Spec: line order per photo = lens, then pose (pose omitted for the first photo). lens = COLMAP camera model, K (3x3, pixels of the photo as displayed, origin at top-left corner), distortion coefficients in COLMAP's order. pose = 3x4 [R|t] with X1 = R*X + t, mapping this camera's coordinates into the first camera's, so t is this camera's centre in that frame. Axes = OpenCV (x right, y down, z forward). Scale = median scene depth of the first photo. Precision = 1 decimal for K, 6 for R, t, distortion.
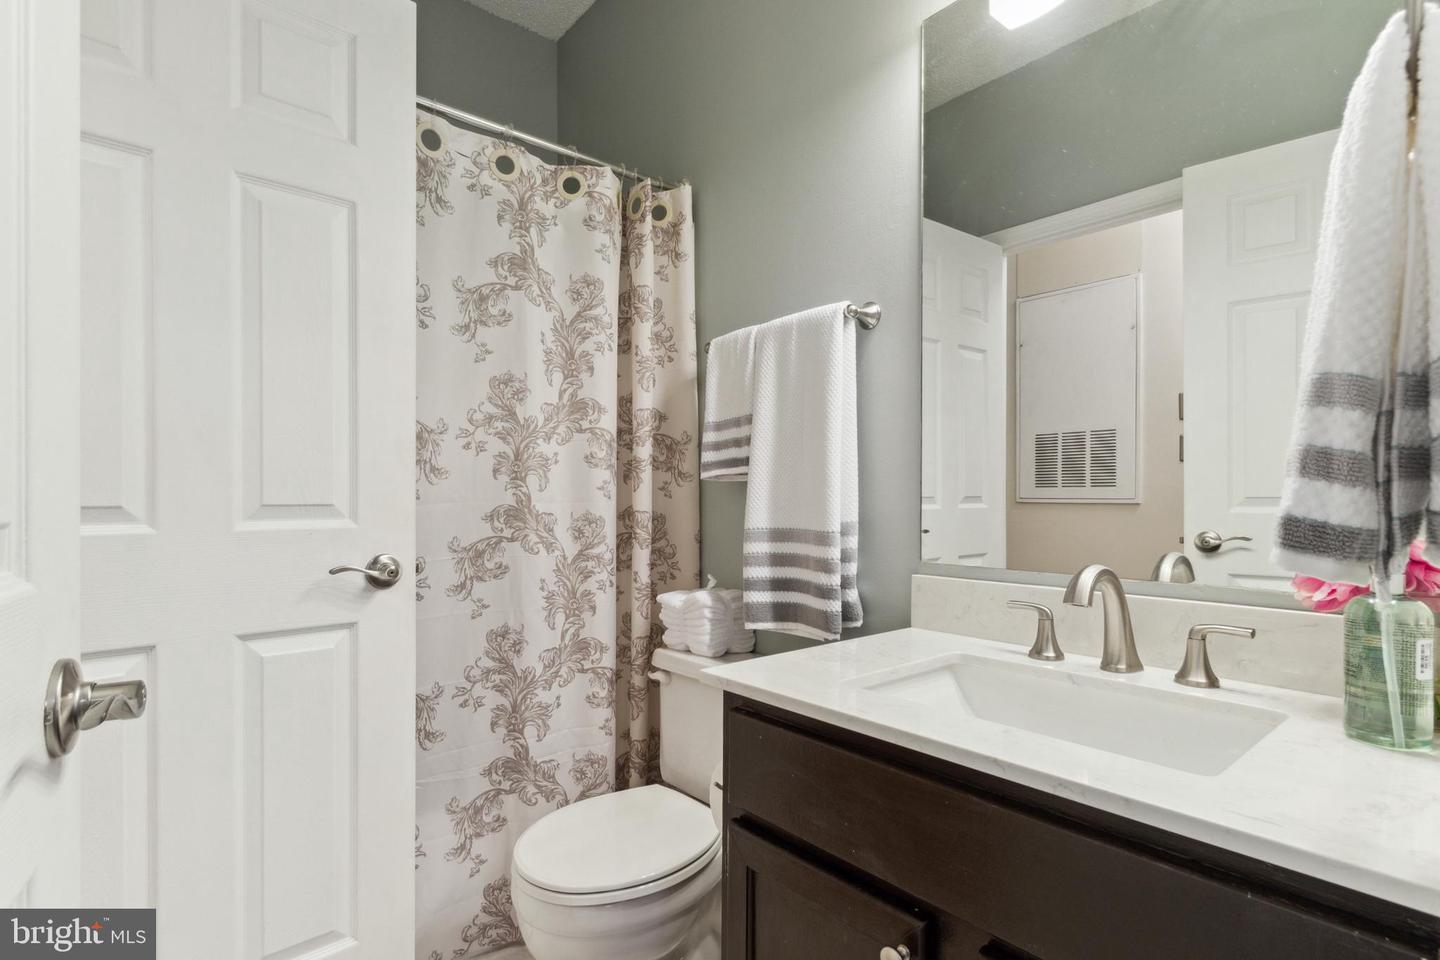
lens RADIAL K [[692.8, 0, 714.0], [0, 692.8, 497.4], [0, 0, 1]] dist [0.004391, 0.000050]
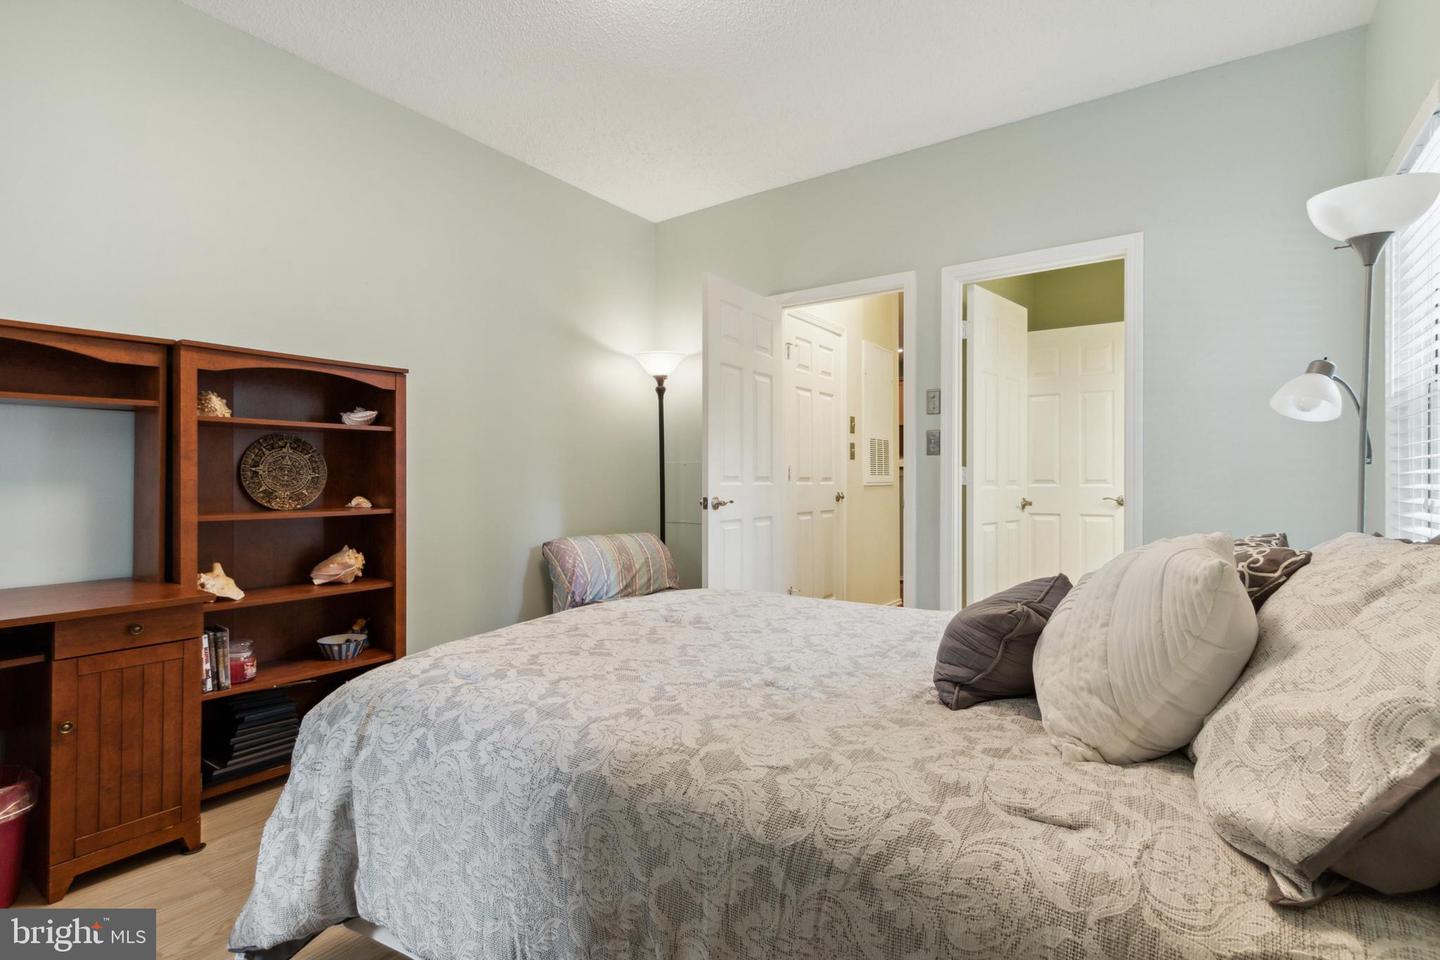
lens RADIAL K [[699.1, 0, 709.1], [0, 699.1, 479.3], [0, 0, 1]] dist [0.008251, 0.000223]
pose [[0.248933, 0.008096, -0.968487, 2.461914], [0.006652, 0.999927, 0.010068, -0.042735], [0.968498, -0.008949, 0.248861, -1.871801]]
